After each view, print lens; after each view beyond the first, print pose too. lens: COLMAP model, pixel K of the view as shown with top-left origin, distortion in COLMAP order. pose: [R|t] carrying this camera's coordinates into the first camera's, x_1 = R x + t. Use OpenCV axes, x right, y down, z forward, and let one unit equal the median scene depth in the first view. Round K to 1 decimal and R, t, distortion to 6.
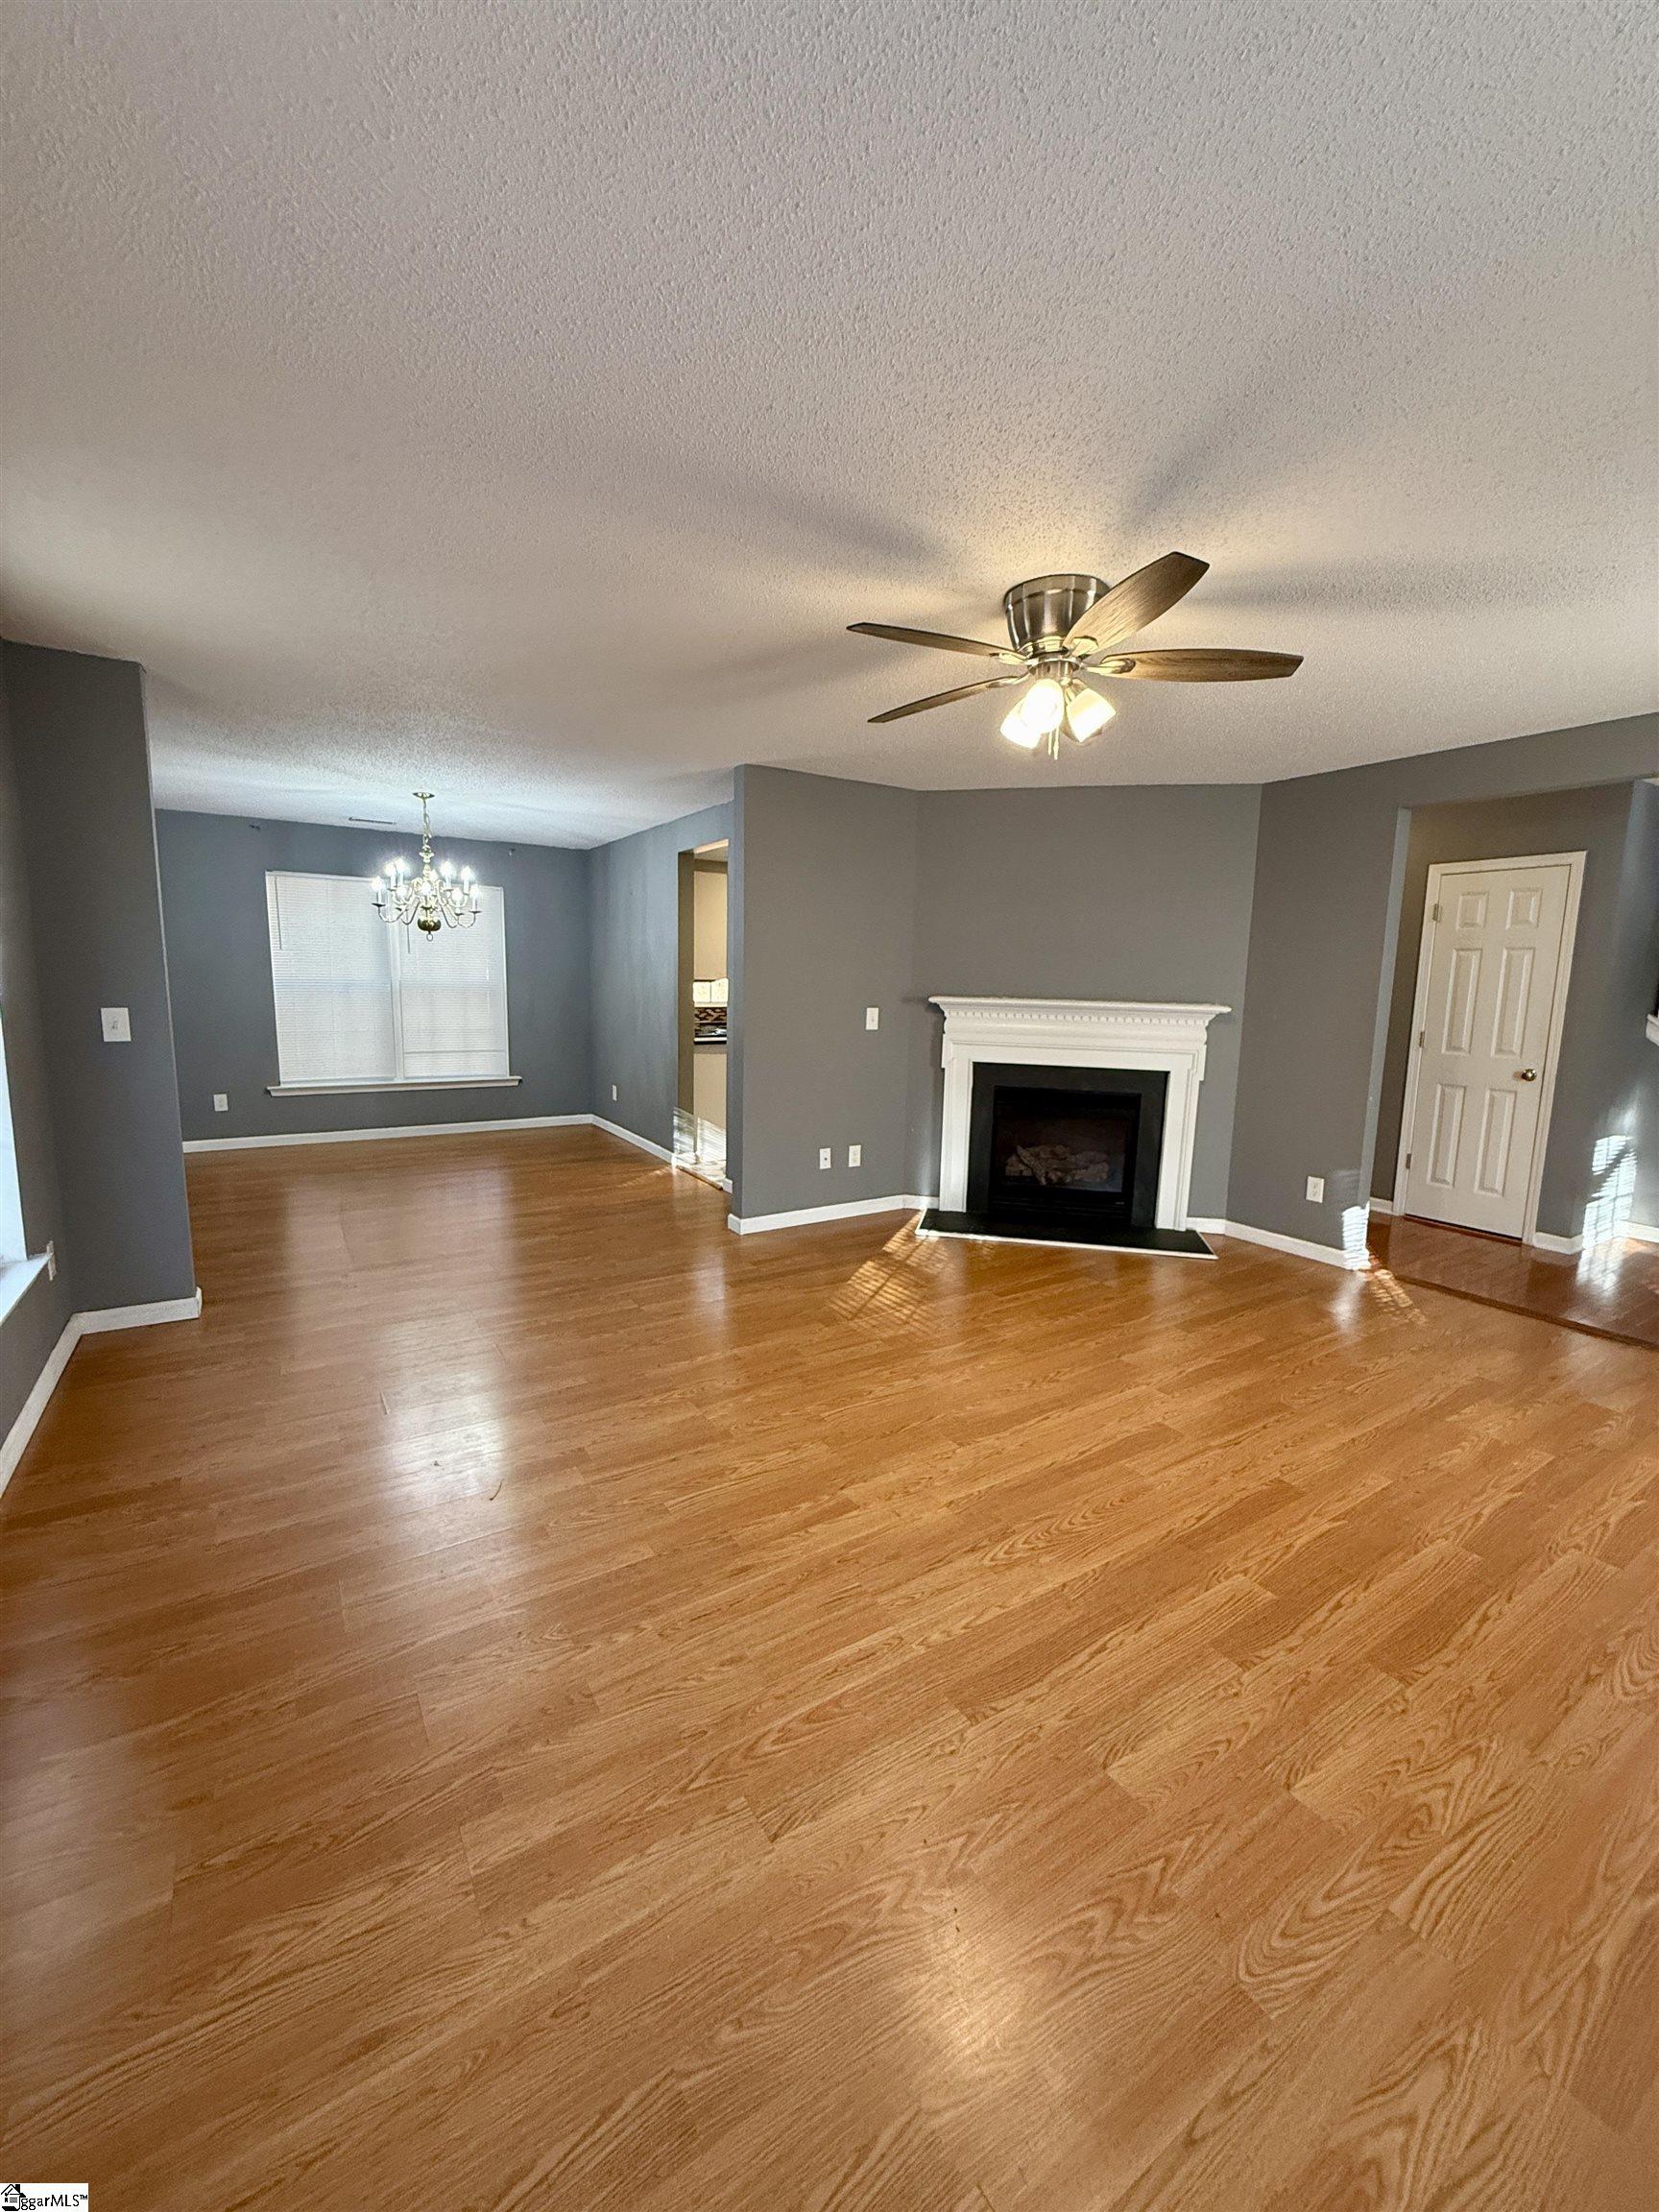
lens RADIAL K [[881.7, 0, 828.8], [0, 881.7, 1102.3], [0, 0, 1]] dist [-0.000832, 0.000697]
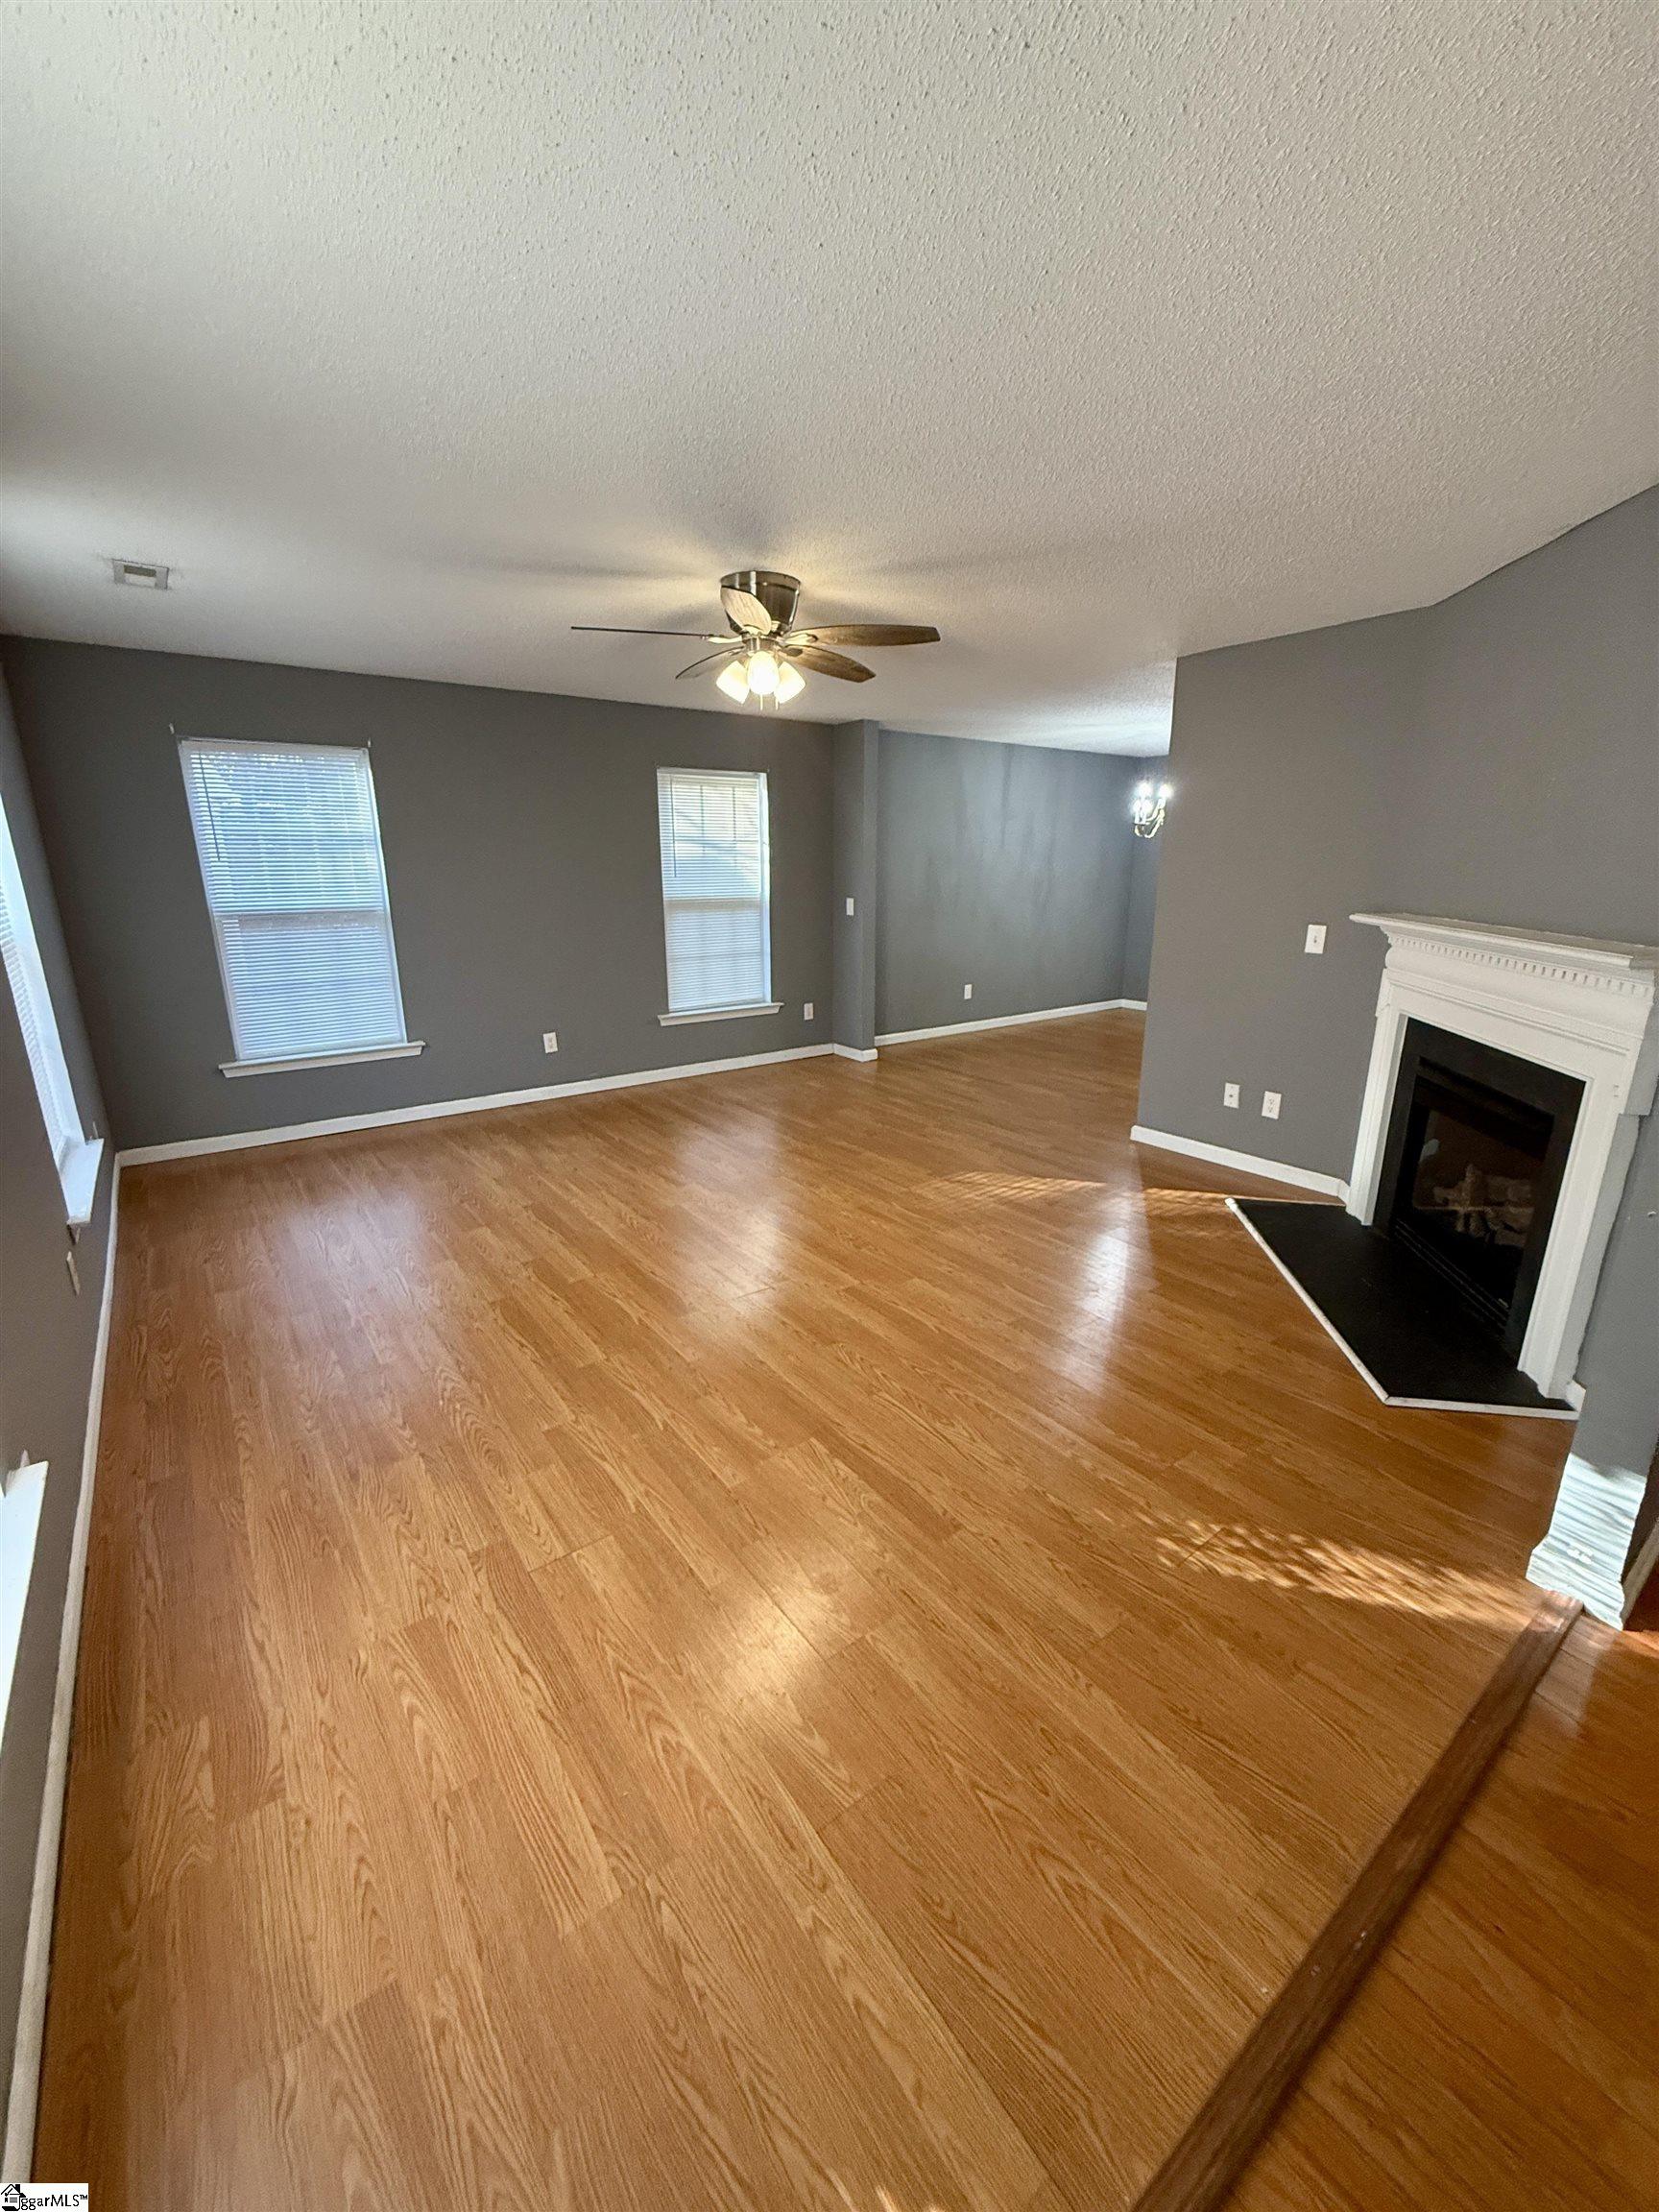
lens RADIAL K [[881.7, 0, 828.8], [0, 881.7, 1102.3], [0, 0, 1]] dist [-0.000832, 0.000697]
pose [[0.069638, 0.244886, -0.967048, 1.486927], [-0.138792, 0.962351, 0.233702, -0.143866], [0.987870, 0.117944, 0.101004, 0.934634]]
